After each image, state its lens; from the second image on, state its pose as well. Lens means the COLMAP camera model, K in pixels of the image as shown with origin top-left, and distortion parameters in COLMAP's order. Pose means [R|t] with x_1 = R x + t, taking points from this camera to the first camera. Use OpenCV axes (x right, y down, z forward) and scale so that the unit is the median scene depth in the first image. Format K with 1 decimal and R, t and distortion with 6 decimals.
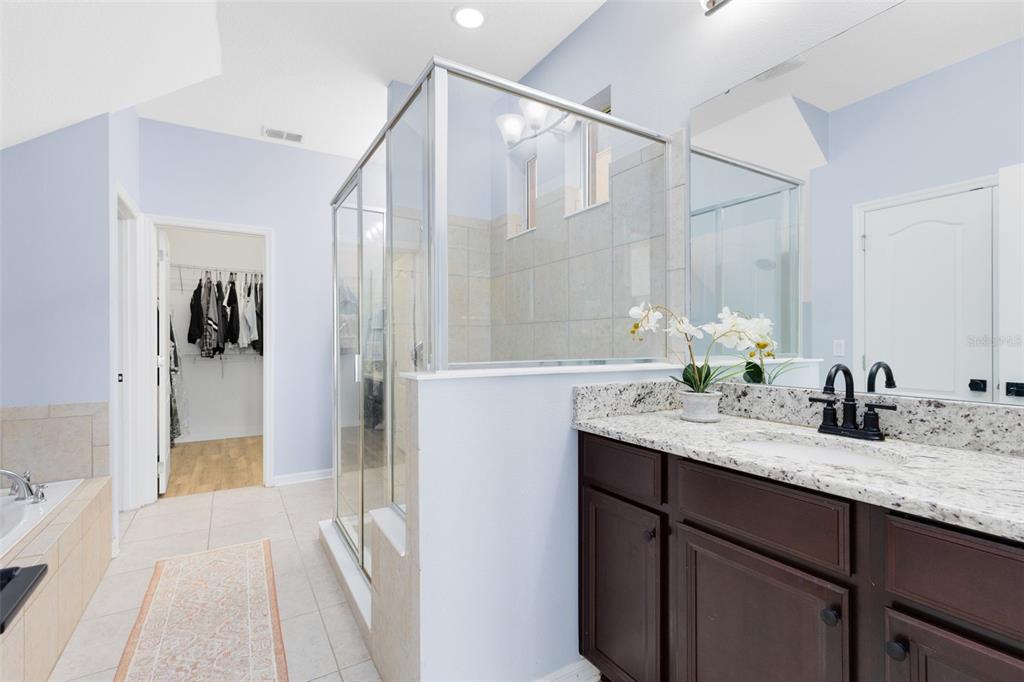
lens RADIAL K [[464.5, 0, 512.0], [0, 464.5, 341.0], [0, 0, 1]] dist [0.002112, 0.000250]
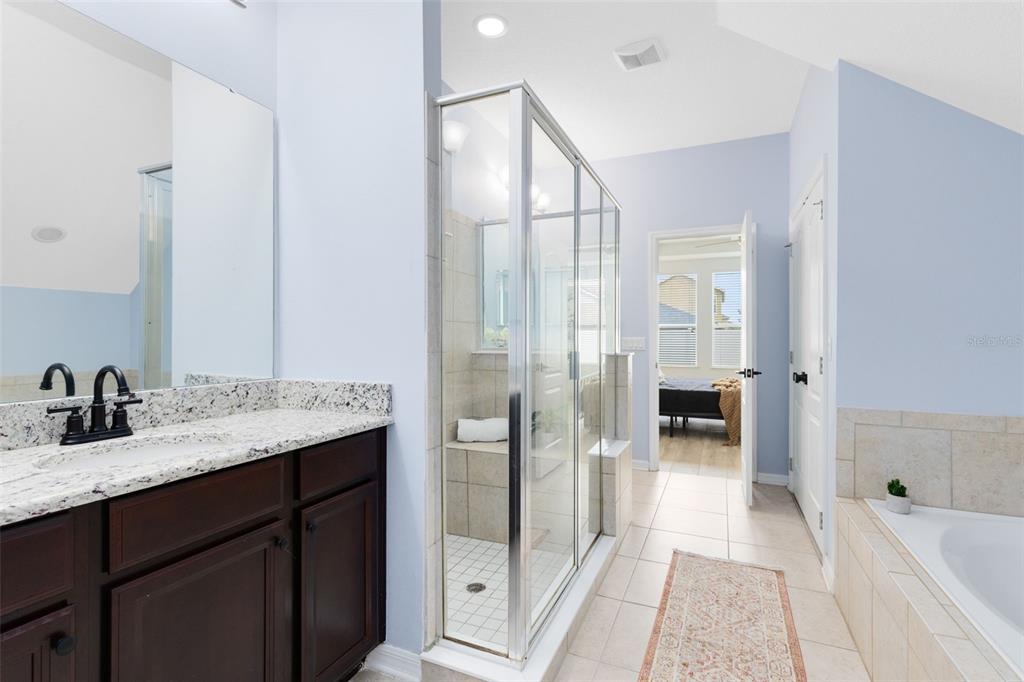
lens RADIAL K [[464.5, 0, 512.0], [0, 464.5, 341.0], [0, 0, 1]] dist [0.002112, 0.000250]
pose [[-0.568457, 0.006264, 0.822689, -0.531830], [0.000873, 0.999975, -0.007011, 0.010185], [-0.822712, -0.003267, -0.568449, 0.844646]]
